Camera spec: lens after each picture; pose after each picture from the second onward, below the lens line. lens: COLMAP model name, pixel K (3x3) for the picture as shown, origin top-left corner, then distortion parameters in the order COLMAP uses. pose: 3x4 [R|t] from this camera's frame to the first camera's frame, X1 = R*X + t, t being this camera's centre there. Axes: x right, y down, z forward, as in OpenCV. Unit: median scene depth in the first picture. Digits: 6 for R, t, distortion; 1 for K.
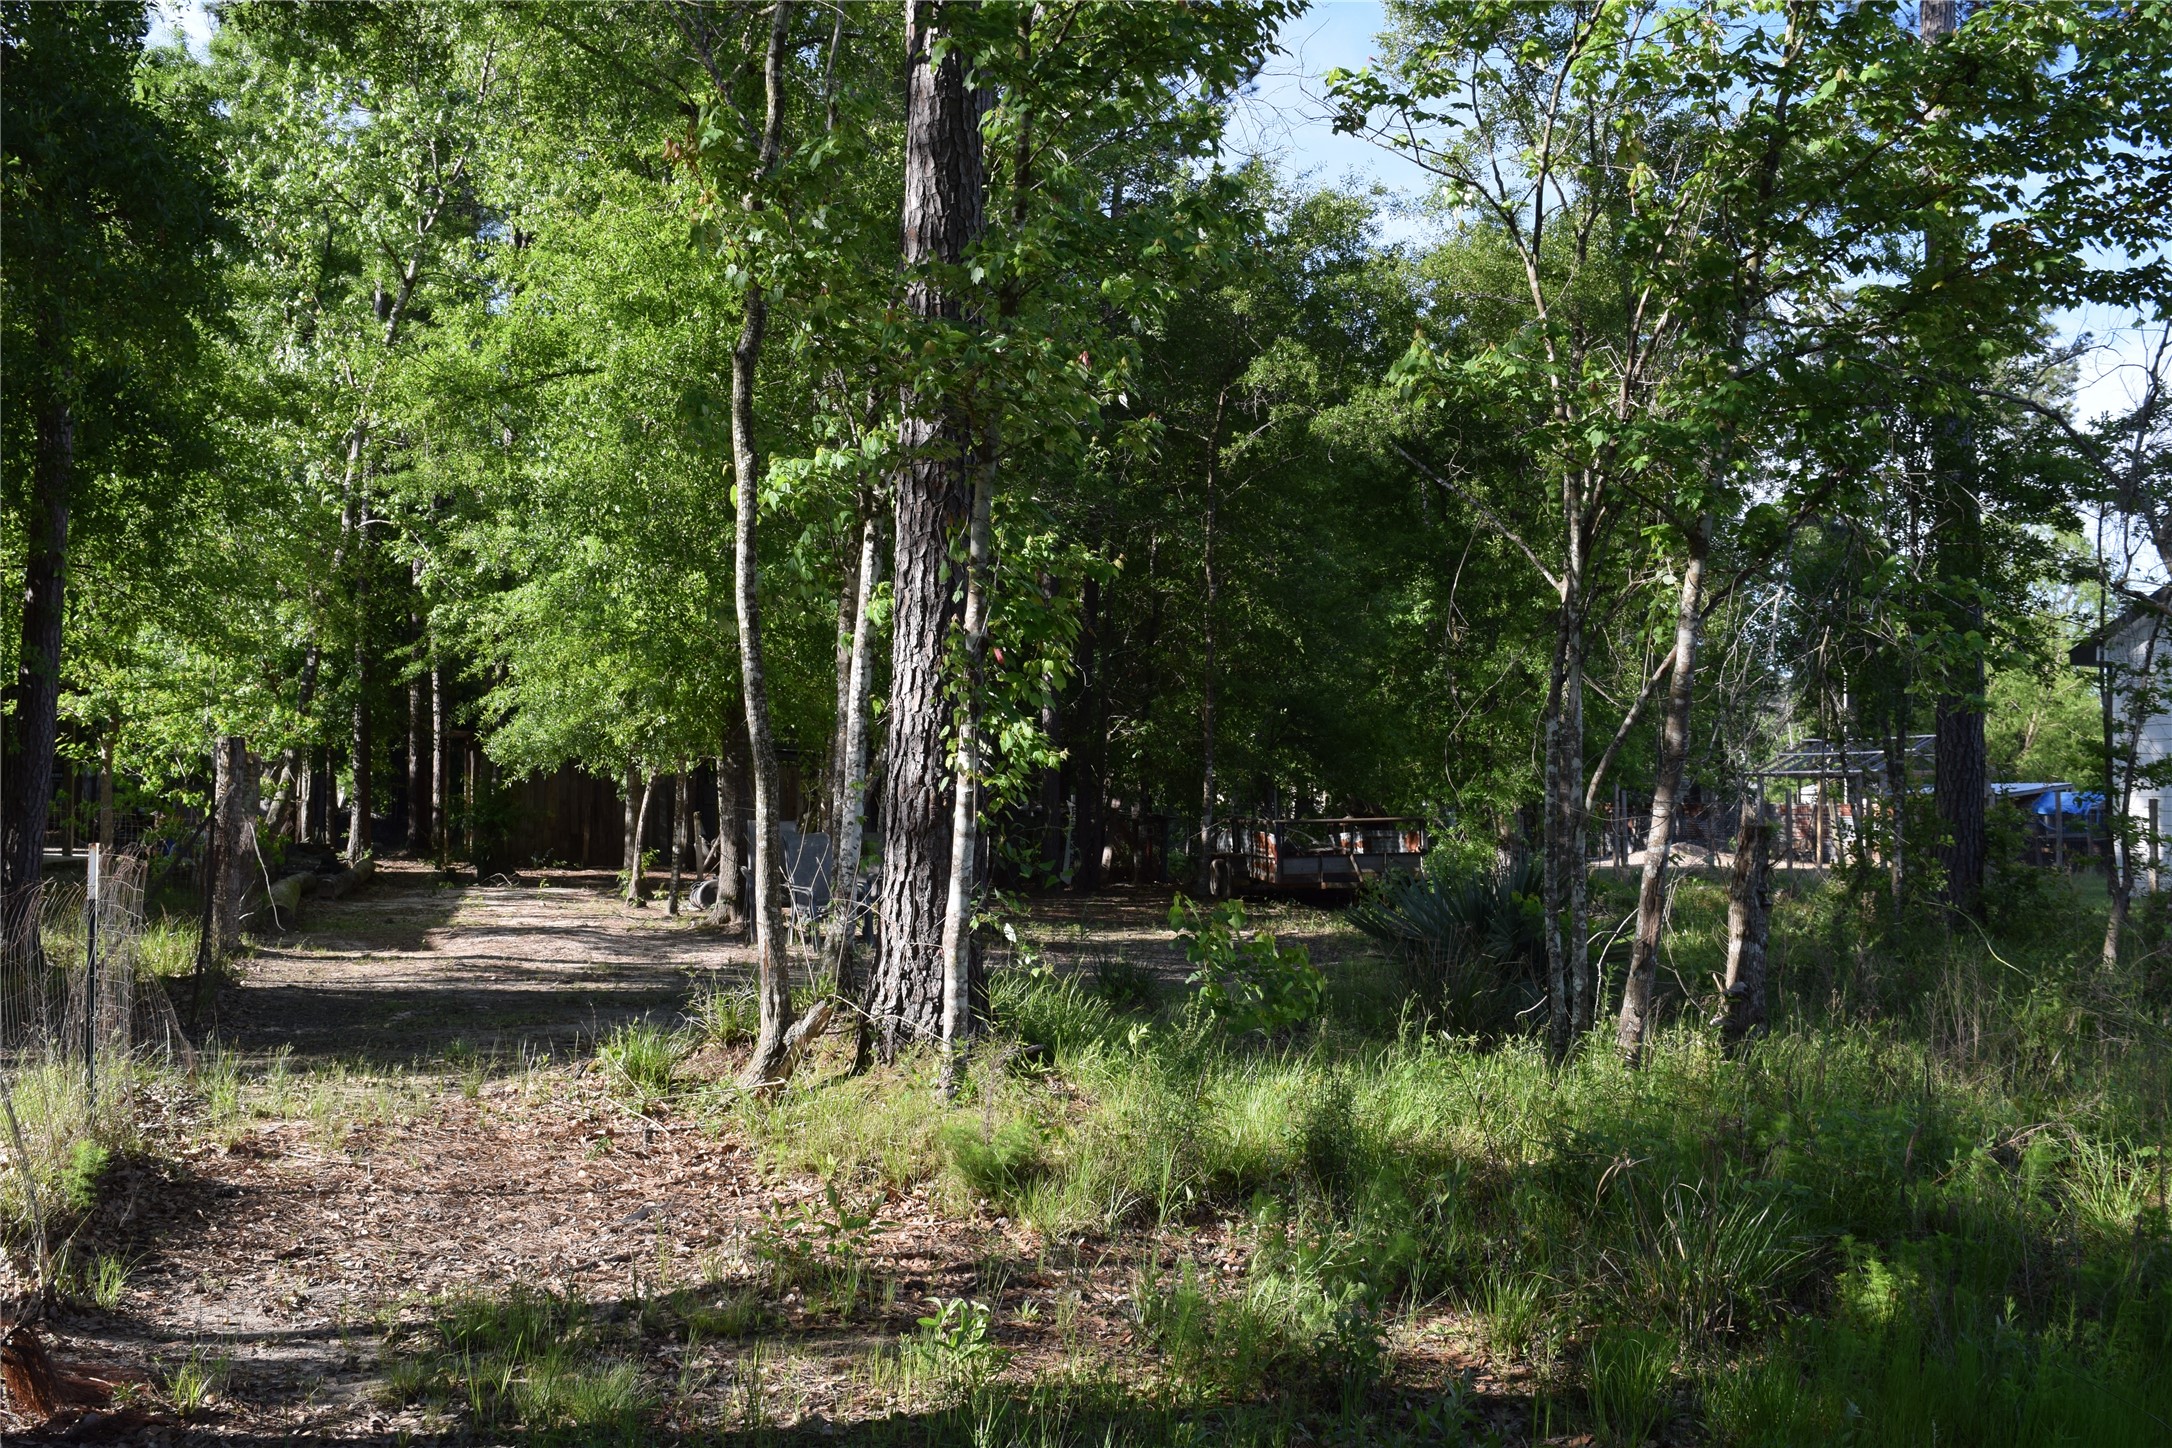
lens RADIAL K [[2168.5, 0, 1086.0], [0, 2168.5, 724.0], [0, 0, 1]] dist [-0.005760, 0.000189]
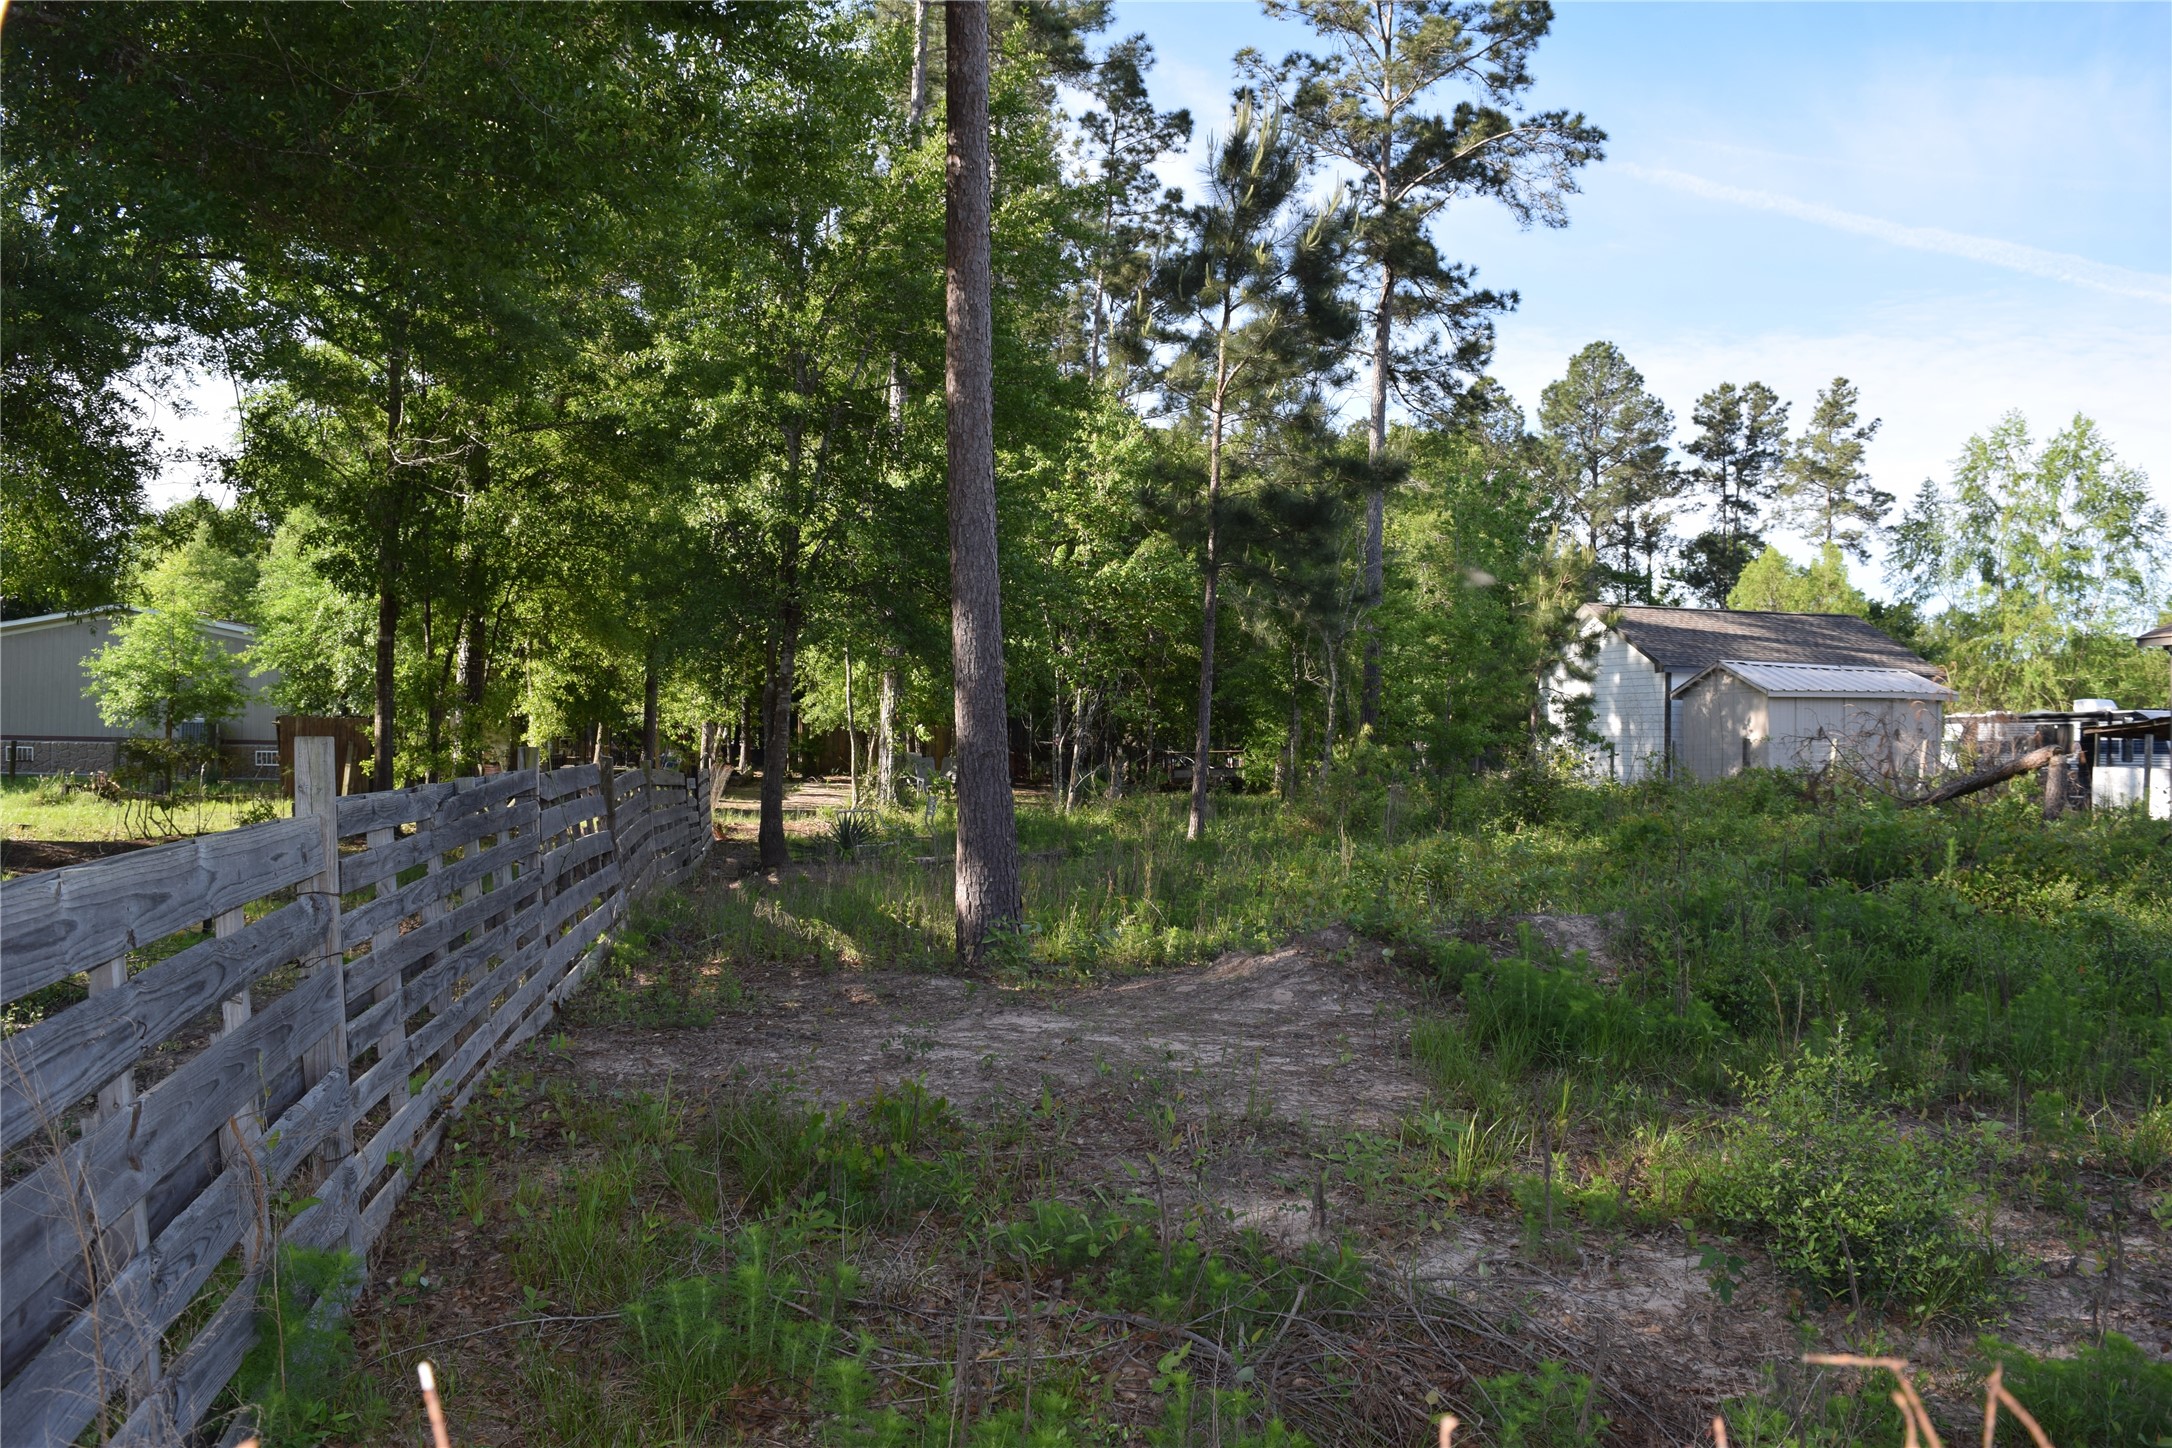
lens RADIAL K [[1757.0, 0, 1086.0], [0, 1757.0, 724.0], [0, 0, 1]] dist [-0.057363, 0.010598]
pose [[0.992850, -0.003554, -0.119316, 0.289331], [0.006935, 0.999586, 0.027931, -0.041399], [0.119168, -0.028559, 0.992463, -0.967933]]
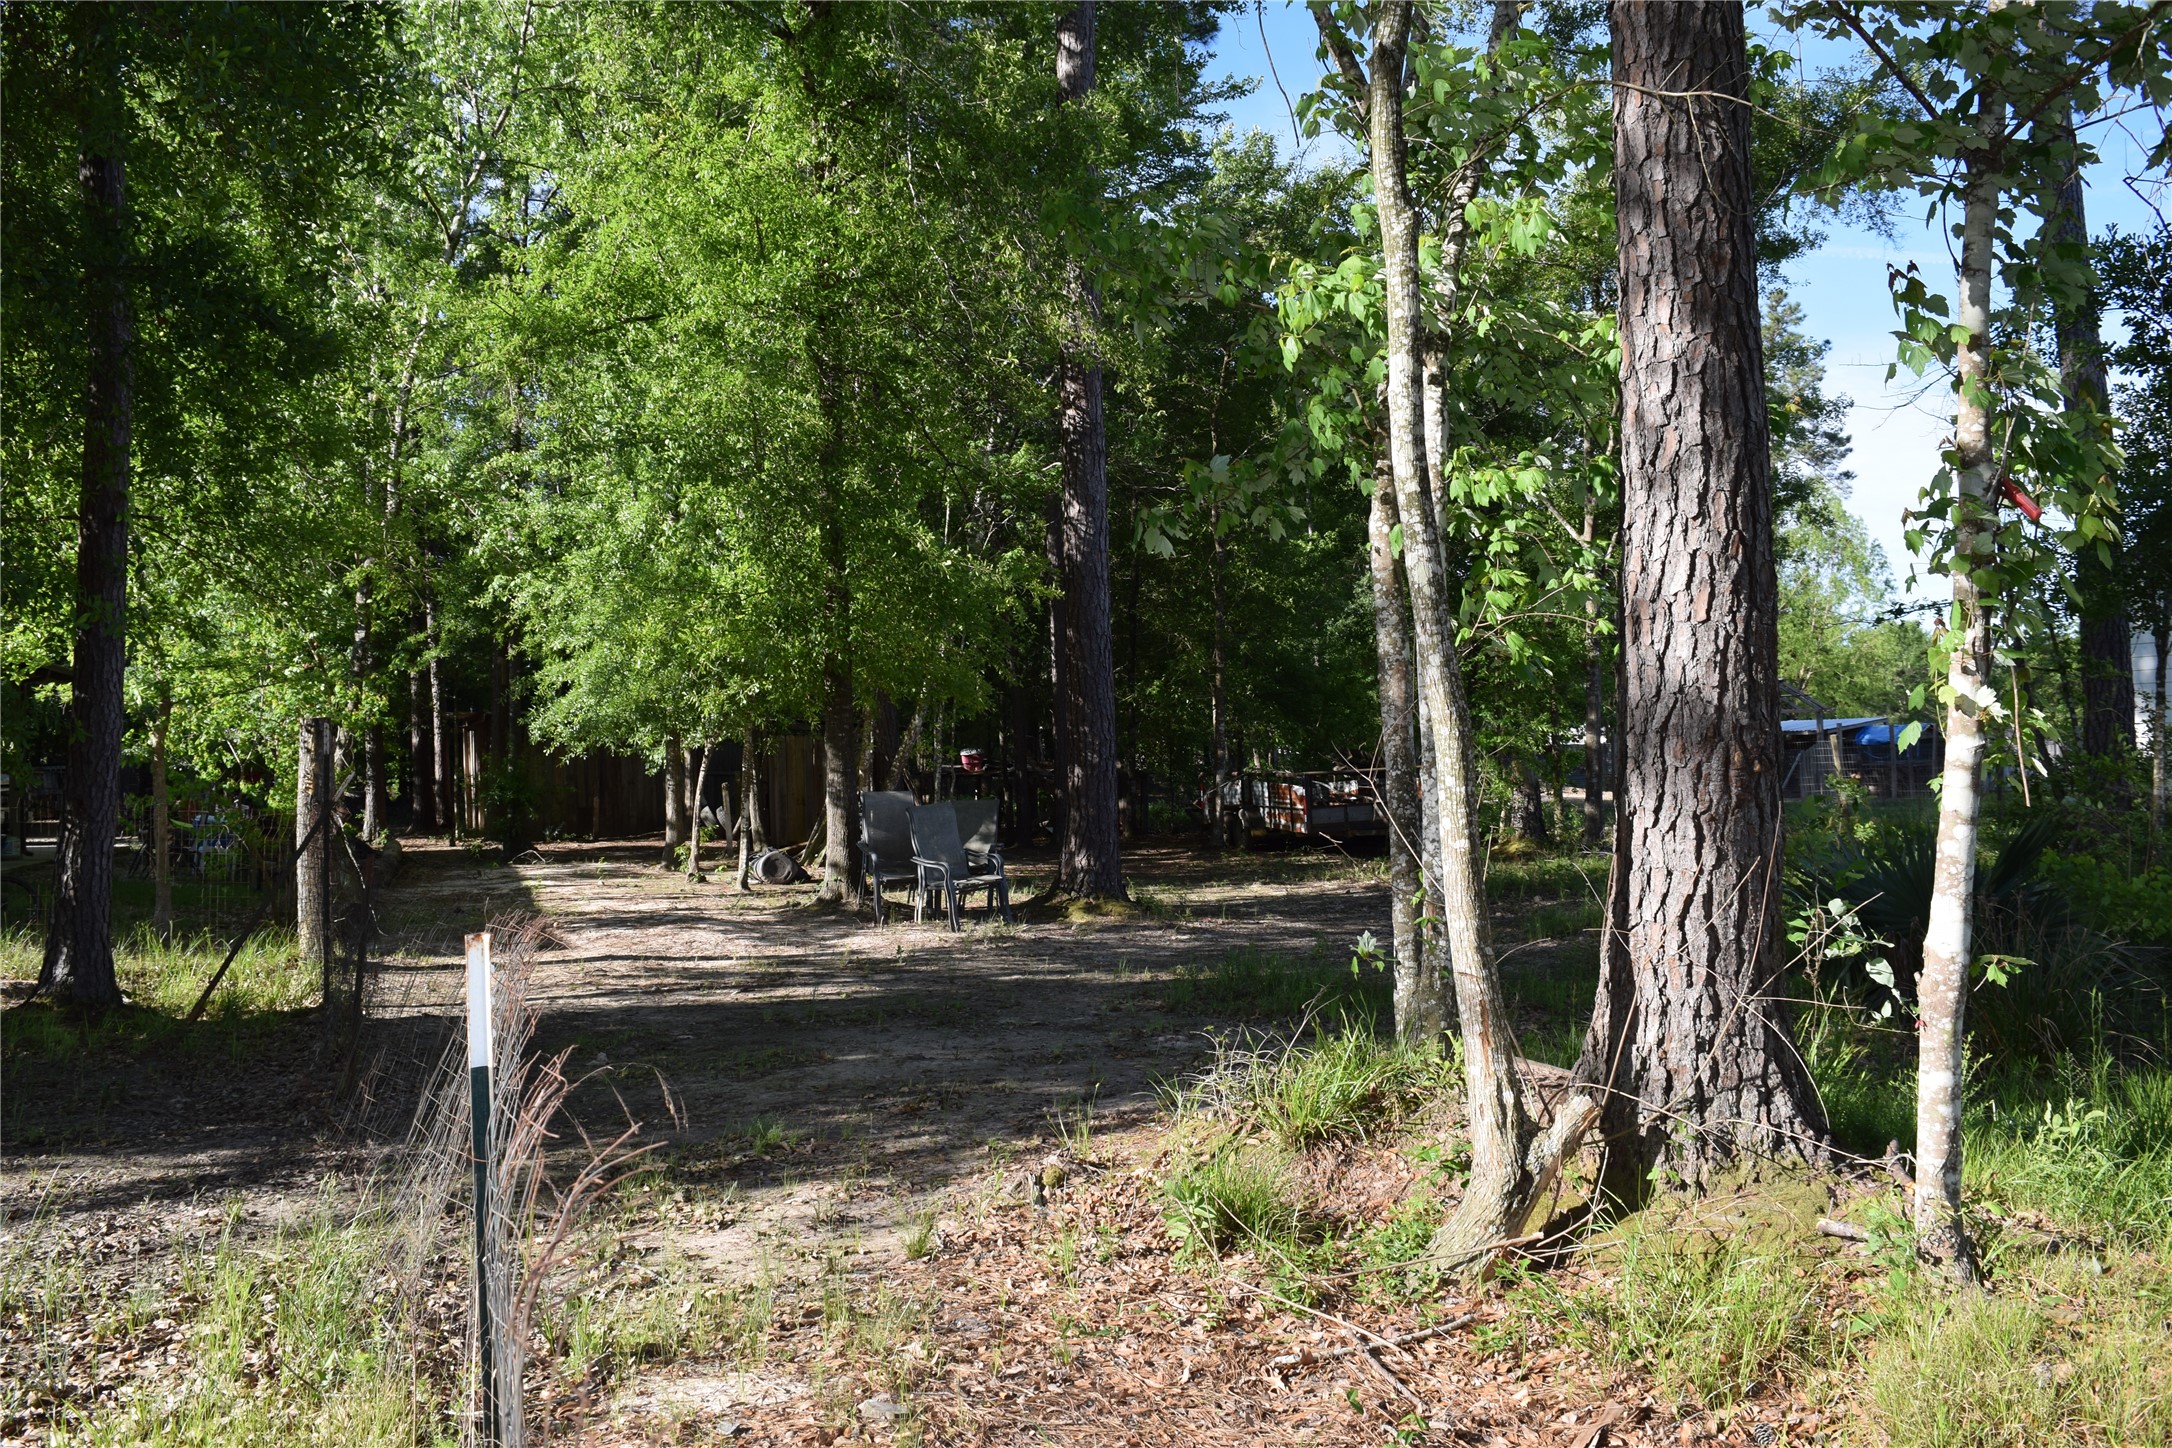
lens RADIAL K [[1722.1, 0, 1085.5], [0, 1722.1, 700.2], [0, 0, 1]] dist [-0.071451, 0.013676]
pose [[0.992716, -0.028506, 0.117061, -0.151749], [0.028240, 0.999593, 0.003932, 0.004863], [-0.117126, -0.000597, 0.993117, 0.260354]]
